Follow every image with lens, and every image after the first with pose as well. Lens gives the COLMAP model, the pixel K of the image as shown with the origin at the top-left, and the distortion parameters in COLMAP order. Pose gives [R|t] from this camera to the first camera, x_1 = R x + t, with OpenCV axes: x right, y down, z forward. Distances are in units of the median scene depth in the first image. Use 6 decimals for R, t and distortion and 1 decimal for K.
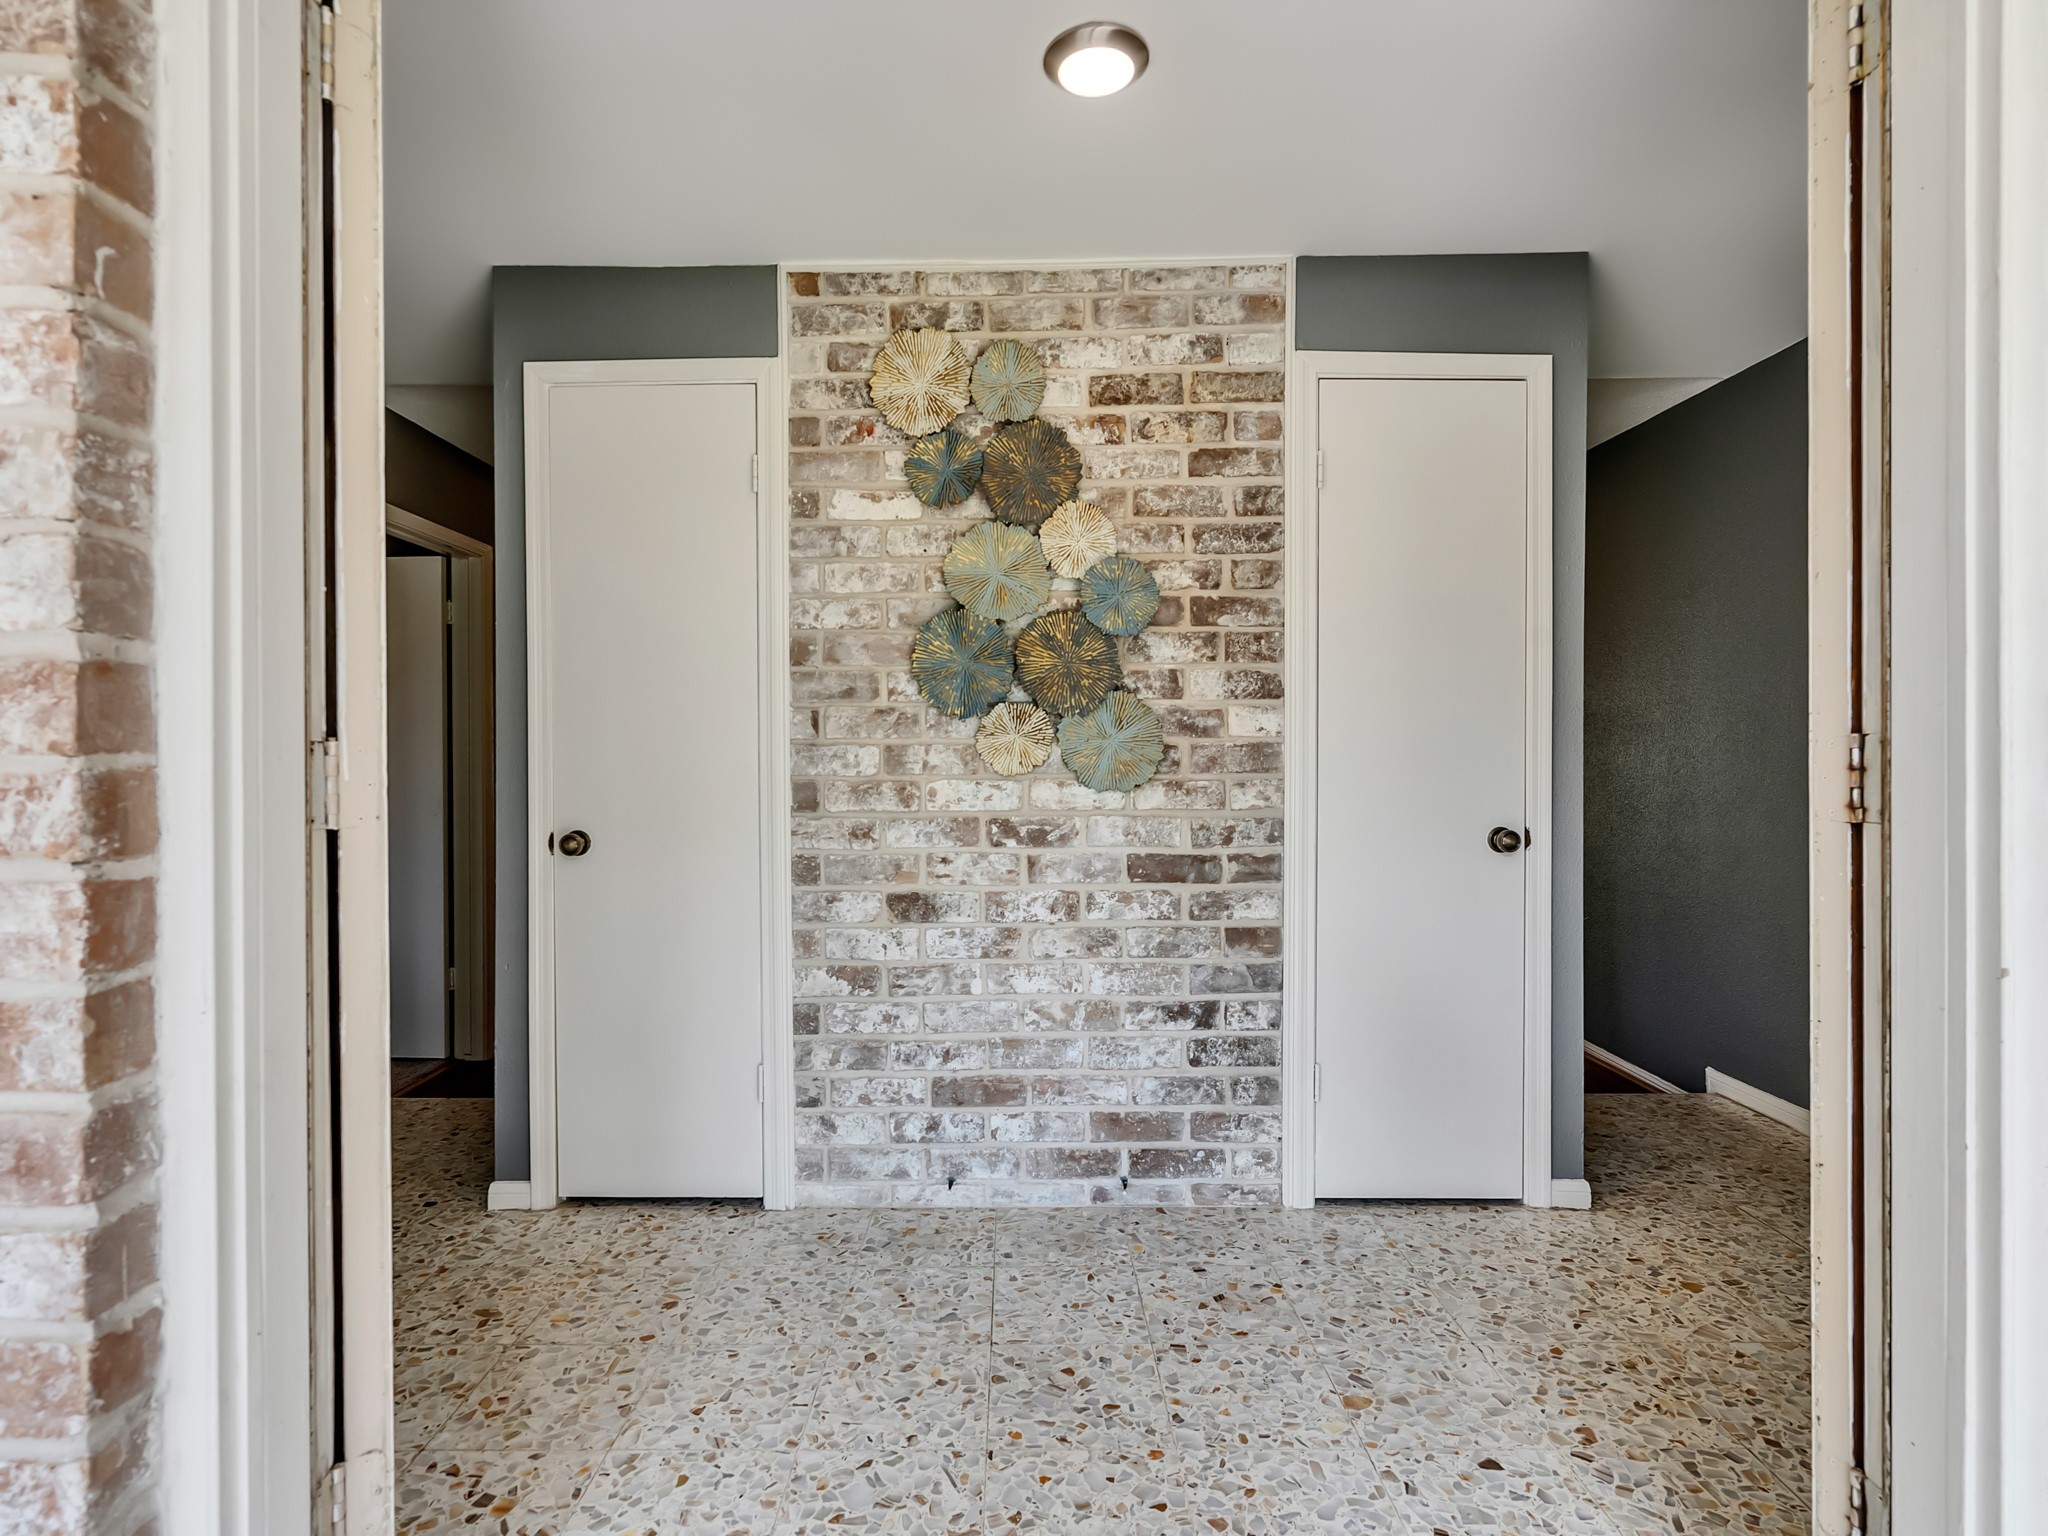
lens RADIAL K [[1050.7, 0, 1007.6], [0, 1050.7, 769.4], [0, 0, 1]] dist [-0.000483, -0.000238]
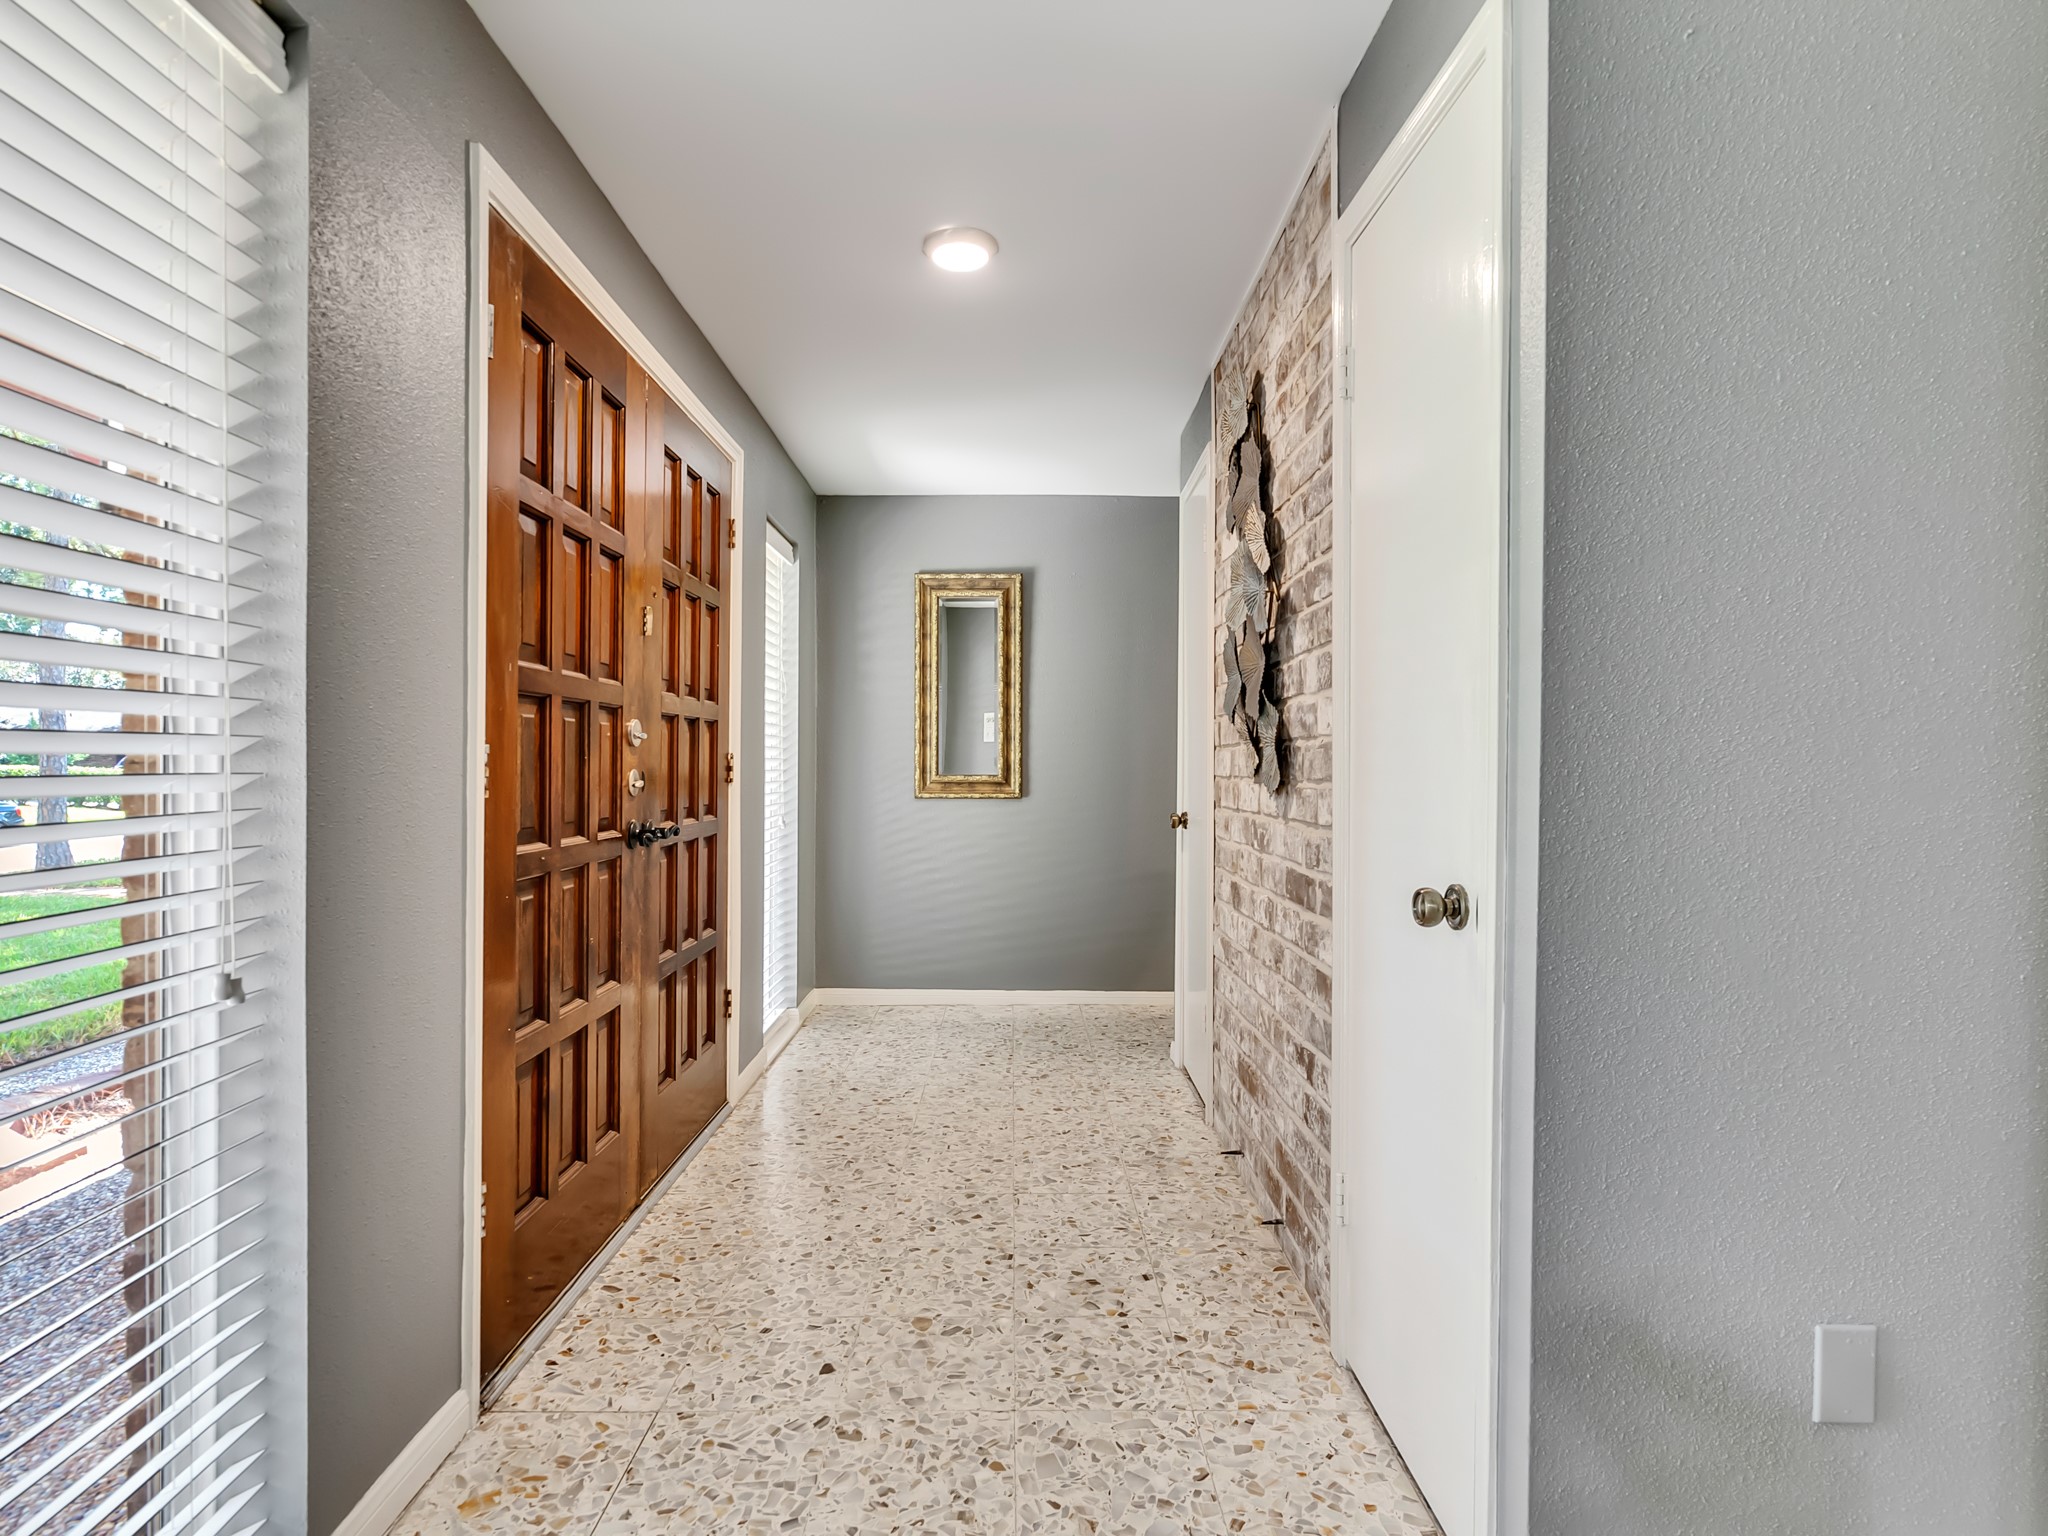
lens RADIAL K [[1050.7, 0, 1007.6], [0, 1050.7, 769.4], [0, 0, 1]] dist [-0.000483, -0.000238]
pose [[-0.001566, 0.006754, -0.999976, 1.381535], [-0.010053, 0.999927, 0.006769, -0.010445], [0.999948, 0.010063, -0.001498, 1.019686]]
